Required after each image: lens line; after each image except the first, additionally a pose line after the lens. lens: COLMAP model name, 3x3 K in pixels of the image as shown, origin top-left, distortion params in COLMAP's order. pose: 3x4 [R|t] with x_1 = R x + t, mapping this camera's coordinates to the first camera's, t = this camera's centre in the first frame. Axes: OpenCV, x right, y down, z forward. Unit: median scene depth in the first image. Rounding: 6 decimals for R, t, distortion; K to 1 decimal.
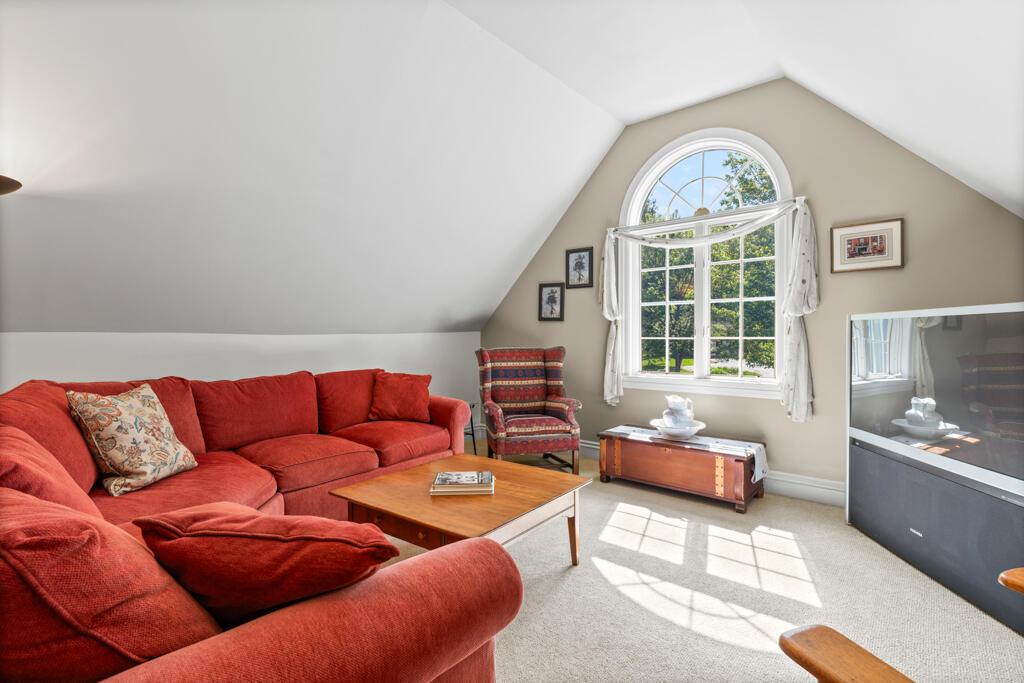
lens RADIAL K [[492.0, 0, 513.9], [0, 492.0, 324.9], [0, 0, 1]] dist [0.000981, 0.000371]
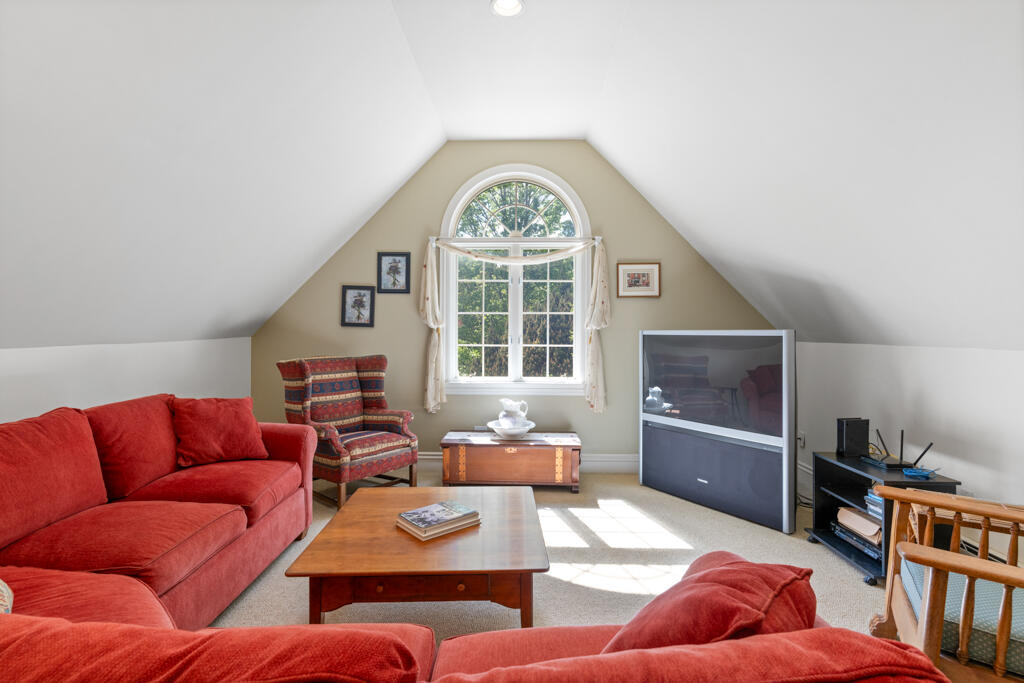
lens RADIAL K [[493.8, 0, 509.1], [0, 493.8, 315.6], [0, 0, 1]] dist [0.003861, -0.000316]
pose [[0.772692, 0.027094, 0.634203, -0.359014], [-0.021178, 0.999633, -0.016903, -0.023481], [-0.634428, -0.000371, 0.772982, 0.133418]]
